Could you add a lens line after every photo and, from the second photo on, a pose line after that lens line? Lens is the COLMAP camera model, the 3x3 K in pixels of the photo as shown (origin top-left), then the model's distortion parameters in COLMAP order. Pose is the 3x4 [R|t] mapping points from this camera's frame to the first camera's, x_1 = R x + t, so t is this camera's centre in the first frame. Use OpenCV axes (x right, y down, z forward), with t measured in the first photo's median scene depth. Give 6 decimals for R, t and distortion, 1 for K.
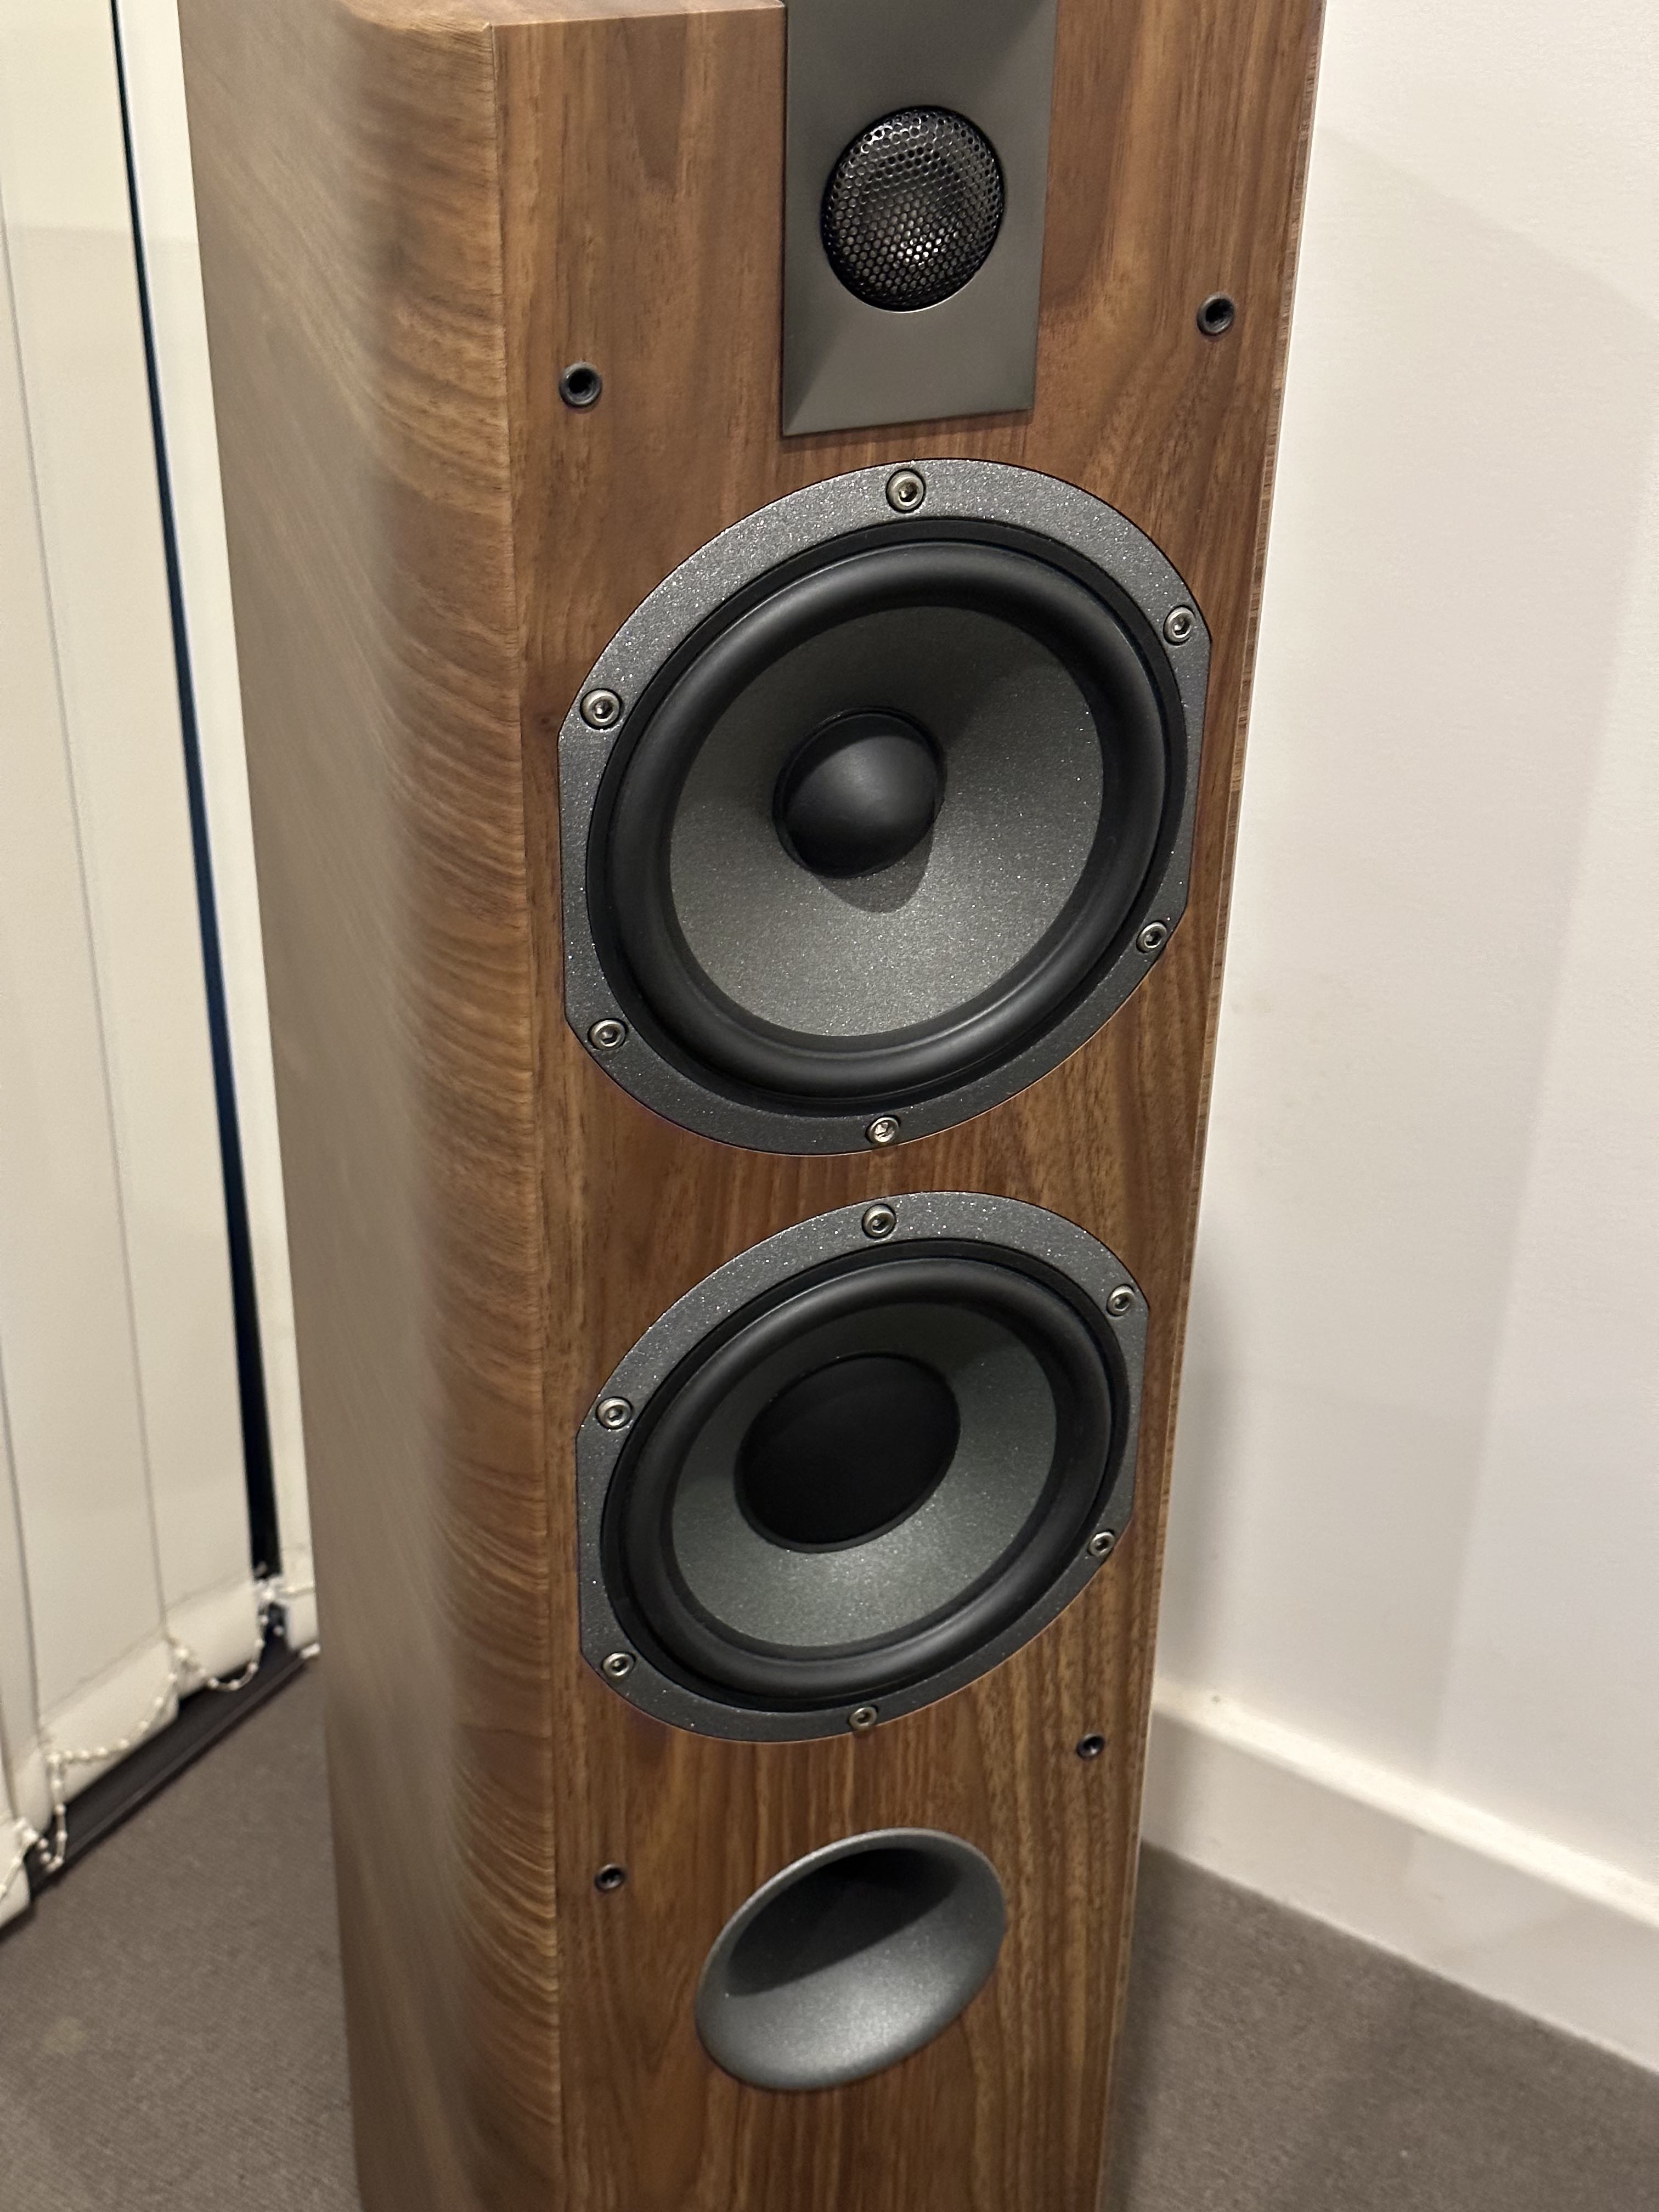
lens RADIAL K [[3069.4, 0, 829.0], [0, 3069.4, 1103.7], [0, 0, 1]] dist [0.000634, 0.000000]
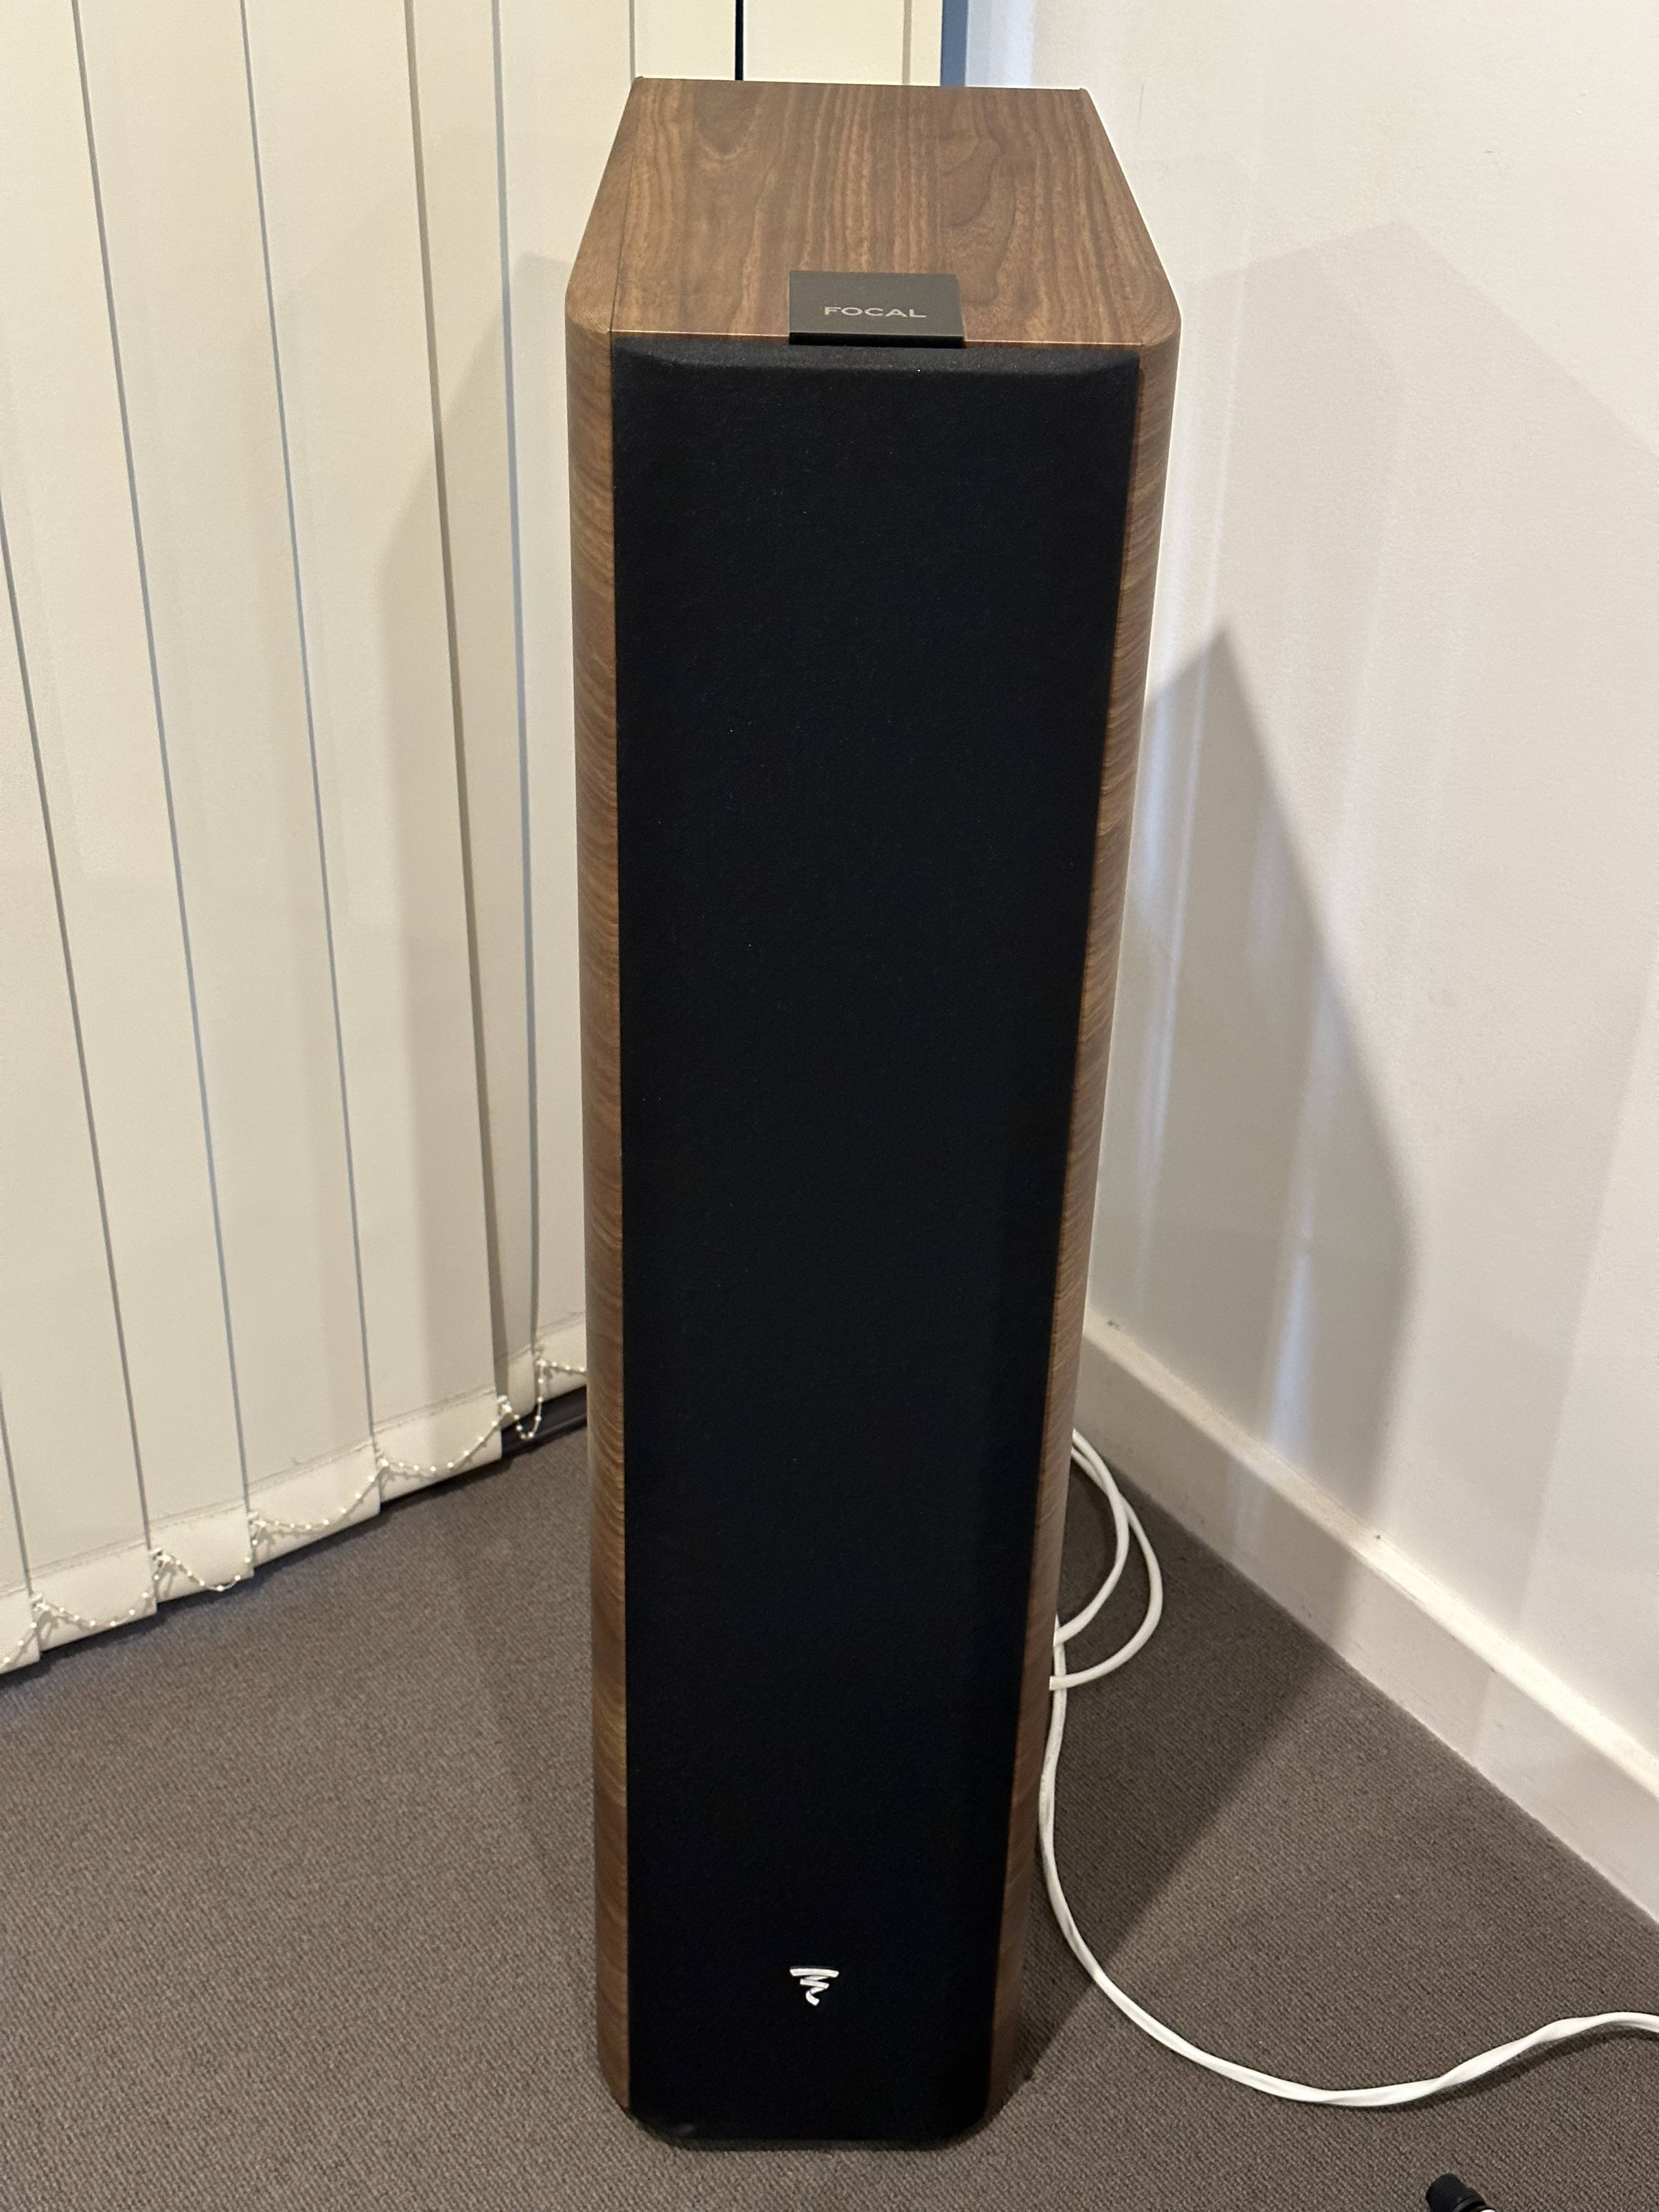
lens RADIAL K [[3069.4, 0, 823.2], [0, 3069.4, 1107.2], [0, 0, 1]] dist [0.000634, 0.000000]
pose [[0.925048, 0.207921, -0.317892, 0.290429], [-0.193184, 0.978091, 0.077575, -0.033536], [0.327057, -0.010349, 0.944948, -0.278273]]
